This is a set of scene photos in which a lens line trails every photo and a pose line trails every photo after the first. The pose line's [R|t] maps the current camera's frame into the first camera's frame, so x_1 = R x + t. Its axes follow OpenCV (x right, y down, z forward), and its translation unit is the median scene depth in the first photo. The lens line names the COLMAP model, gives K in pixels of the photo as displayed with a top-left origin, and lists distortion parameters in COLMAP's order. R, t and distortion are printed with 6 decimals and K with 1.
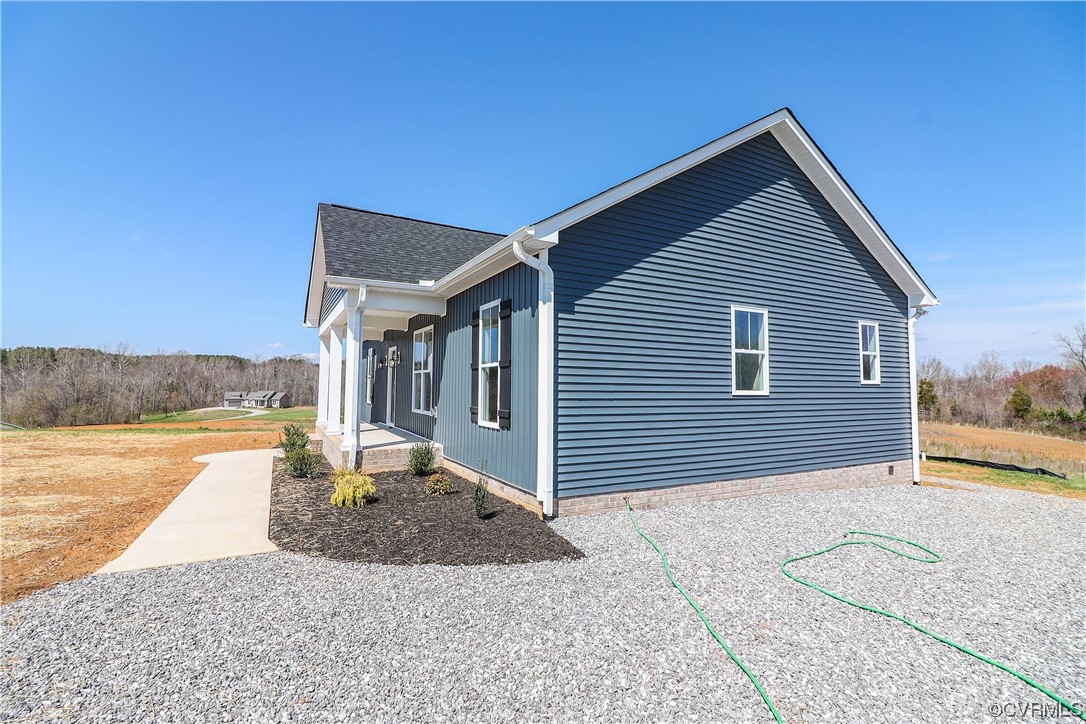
lens RADIAL K [[498.4, 0, 542.1], [0, 498.4, 359.7], [0, 0, 1]] dist [-0.003098, -0.011109]
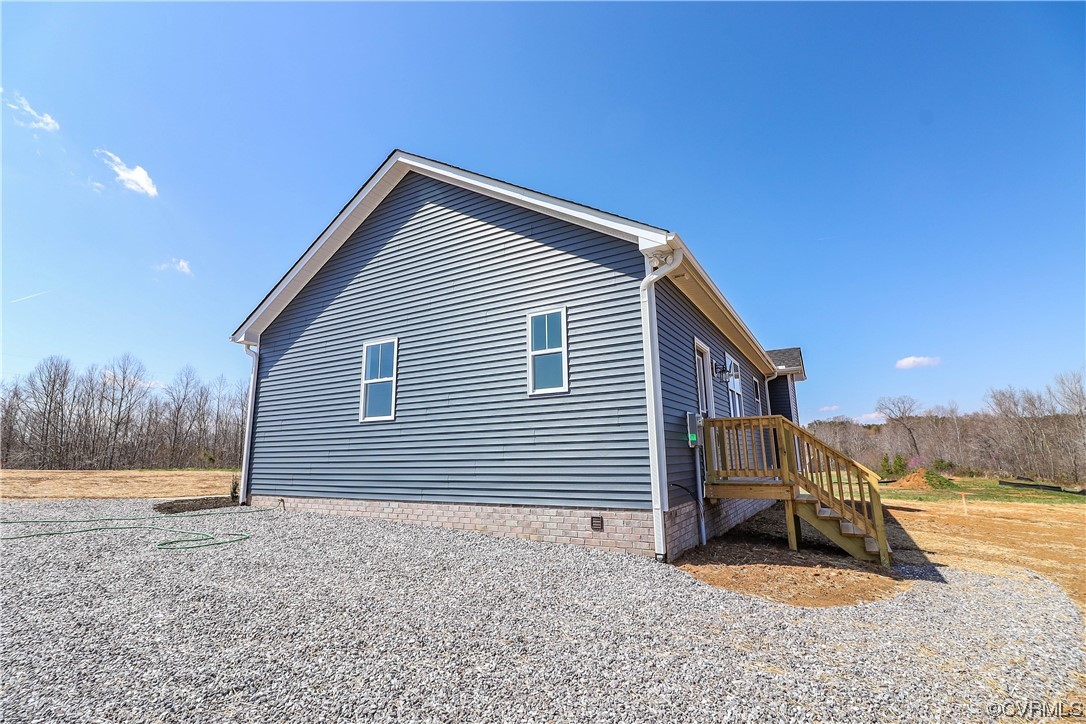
lens RADIAL K [[498.4, 0, 543.1], [0, 498.4, 357.9], [0, 0, 1]] dist [-0.003098, -0.011109]
pose [[0.535444, -0.178637, -0.825463, 1.273153], [0.069033, 0.983362, -0.168029, 0.119559], [0.841745, 0.032986, 0.538867, 0.607683]]
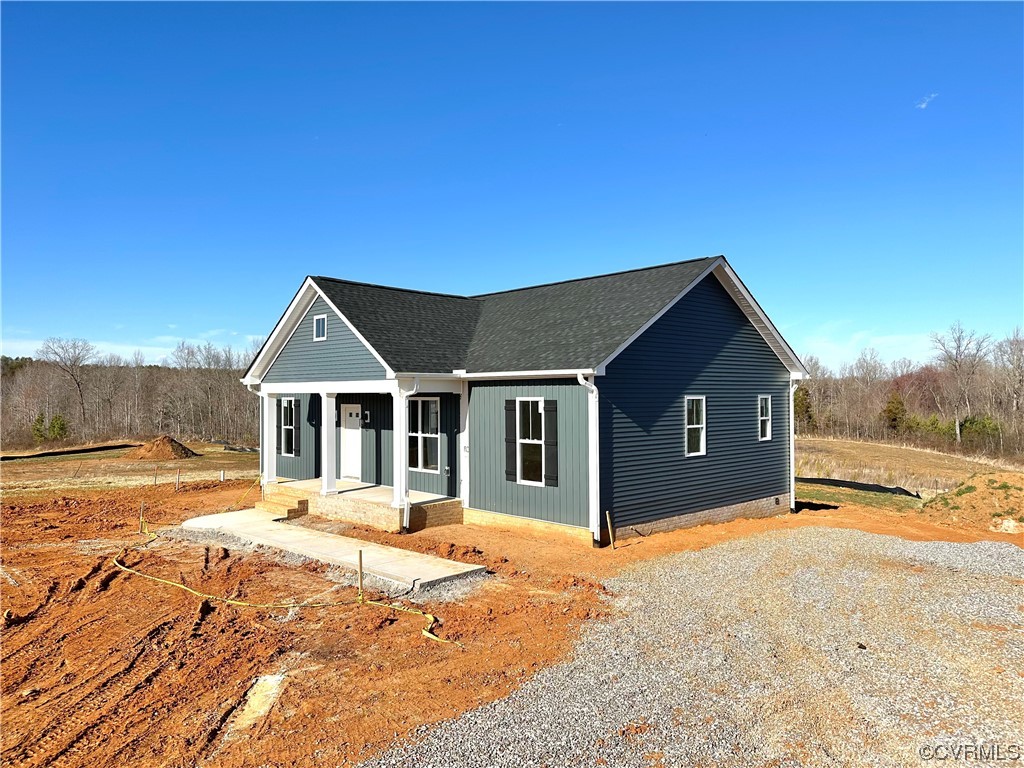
lens RADIAL K [[713.8, 0, 511.6], [0, 713.8, 392.8], [0, 0, 1]] dist [0.027733, -0.005985]
pose [[0.962758, -0.012659, 0.270070, -0.562223], [-0.002263, 0.998491, 0.054869, -0.193081], [-0.270357, -0.053437, 0.961276, -0.729854]]
